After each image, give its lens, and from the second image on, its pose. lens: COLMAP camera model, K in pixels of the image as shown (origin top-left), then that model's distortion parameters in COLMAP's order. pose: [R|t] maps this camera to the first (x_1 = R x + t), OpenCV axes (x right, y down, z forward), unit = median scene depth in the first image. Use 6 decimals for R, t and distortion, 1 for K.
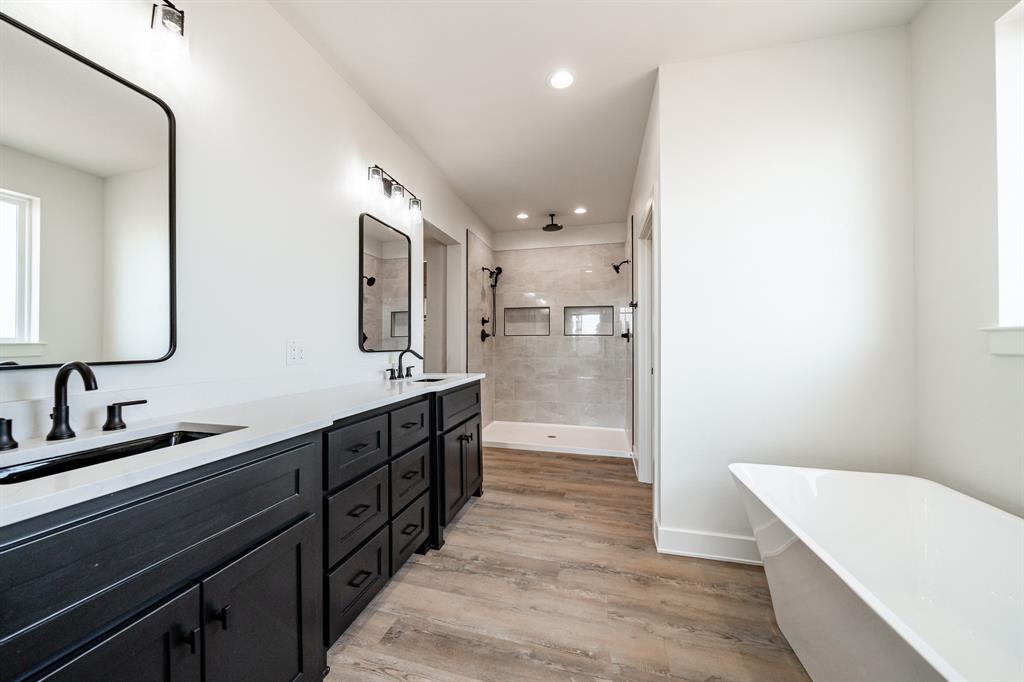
lens RADIAL K [[368.0, 0, 507.9], [0, 368.0, 338.8], [0, 0, 1]] dist [-0.002720, -0.000454]
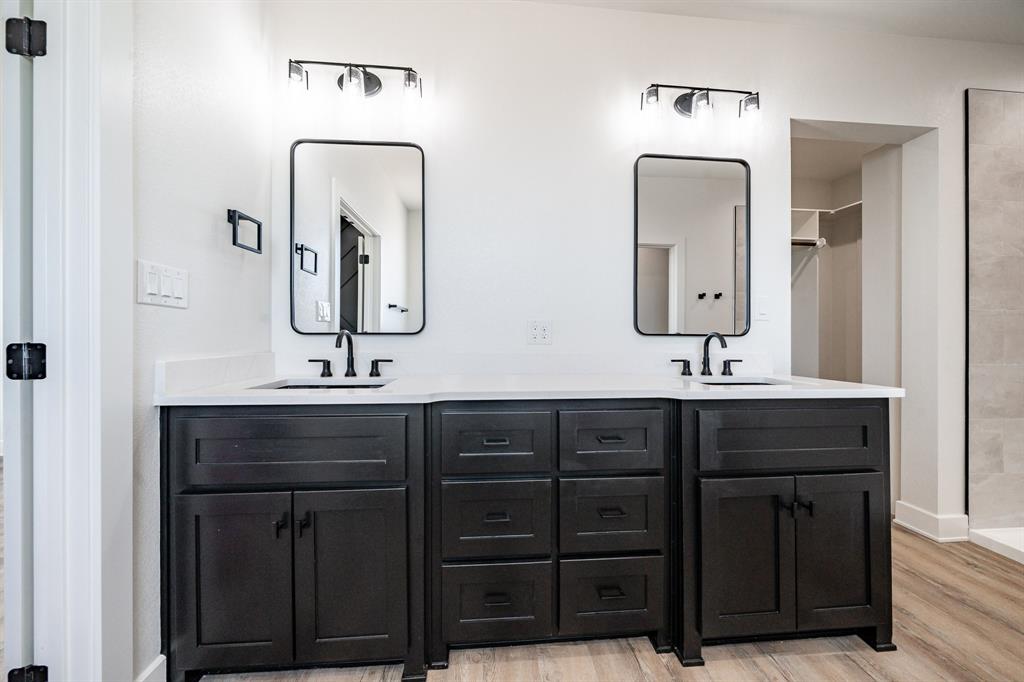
lens RADIAL K [[368.0, 0, 503.8], [0, 368.0, 334.3], [0, 0, 1]] dist [-0.002720, -0.000454]
pose [[0.320787, 0.002098, -0.947149, 0.128380], [-0.000428, 0.999998, 0.002071, 0.016850], [0.947151, -0.000259, 0.320787, 0.244958]]
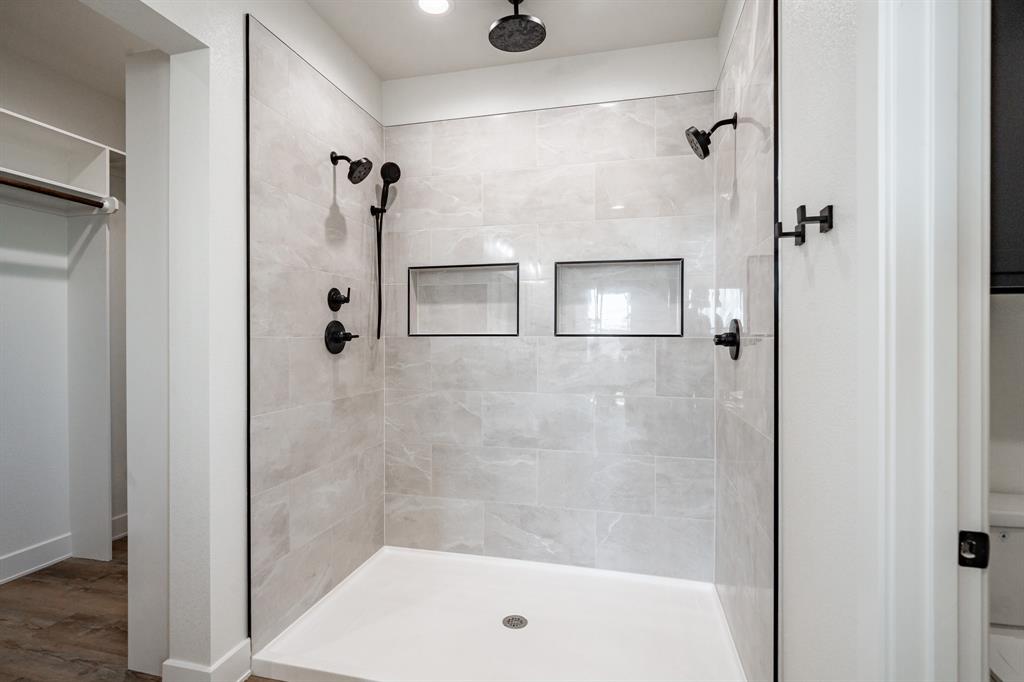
lens RADIAL K [[475.6, 0, 509.0], [0, 475.6, 331.8], [0, 0, 1]] dist [-0.002919, 0.000287]
pose [[0.999995, -0.000164, 0.003068, 0.104979], [0.000143, 0.999975, 0.007027, -0.017432], [-0.003070, -0.007026, 0.999971, 0.507884]]
